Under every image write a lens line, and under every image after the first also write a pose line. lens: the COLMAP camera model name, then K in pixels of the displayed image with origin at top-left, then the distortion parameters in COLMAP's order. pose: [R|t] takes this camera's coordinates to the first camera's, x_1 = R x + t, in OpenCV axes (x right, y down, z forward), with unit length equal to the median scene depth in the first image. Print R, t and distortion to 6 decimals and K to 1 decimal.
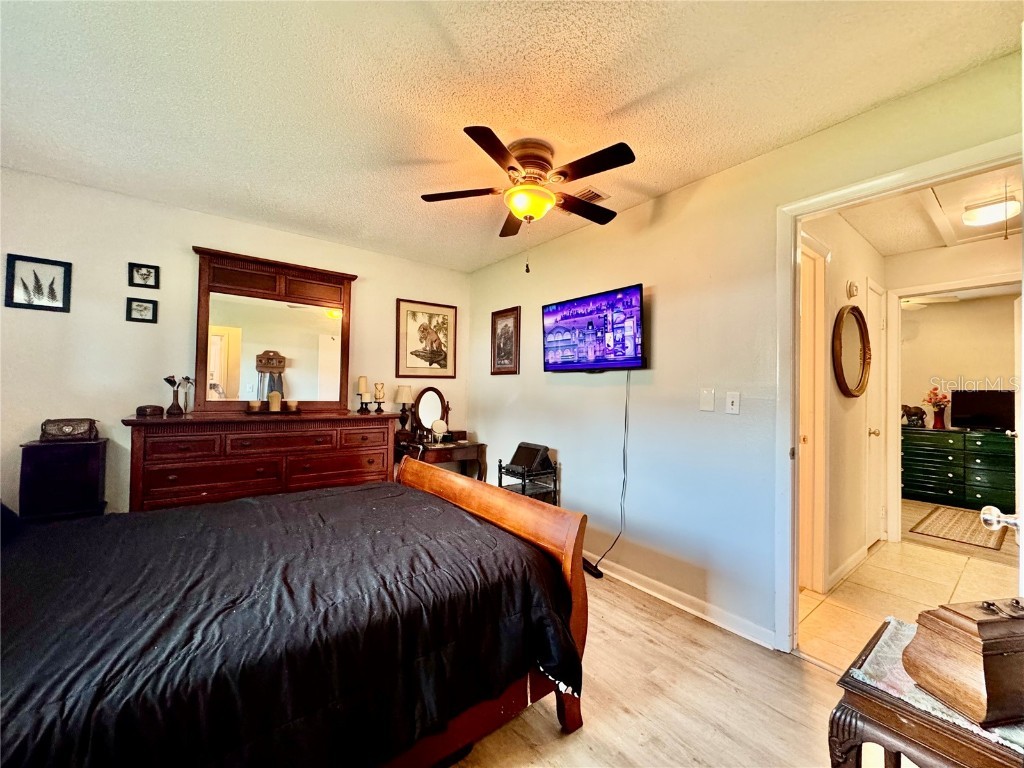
lens RADIAL K [[407.5, 0, 512.2], [0, 407.5, 383.5], [0, 0, 1]] dist [-0.002052, 0.000269]
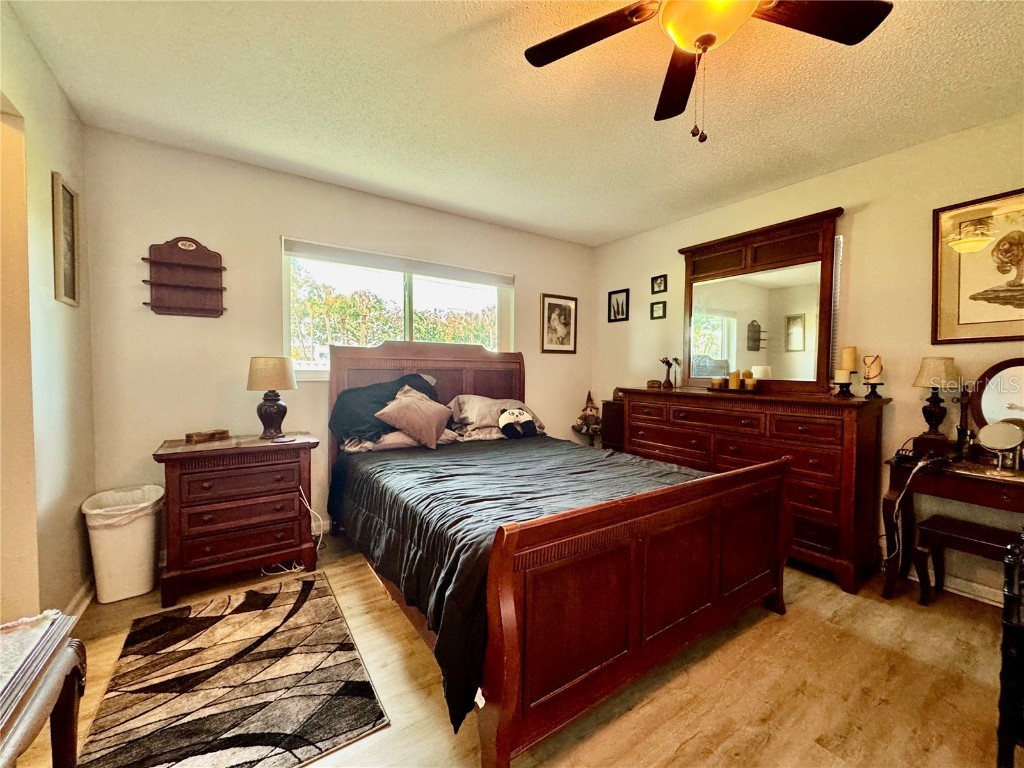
lens RADIAL K [[412.1, 0, 509.3], [0, 412.1, 383.8], [0, 0, 1]] dist [0.000066, 0.000121]
pose [[-0.065368, 0.028118, -0.997465, 0.490971], [0.023556, 0.999368, 0.026628, 0.017109], [0.997583, -0.021756, -0.065989, 0.571520]]
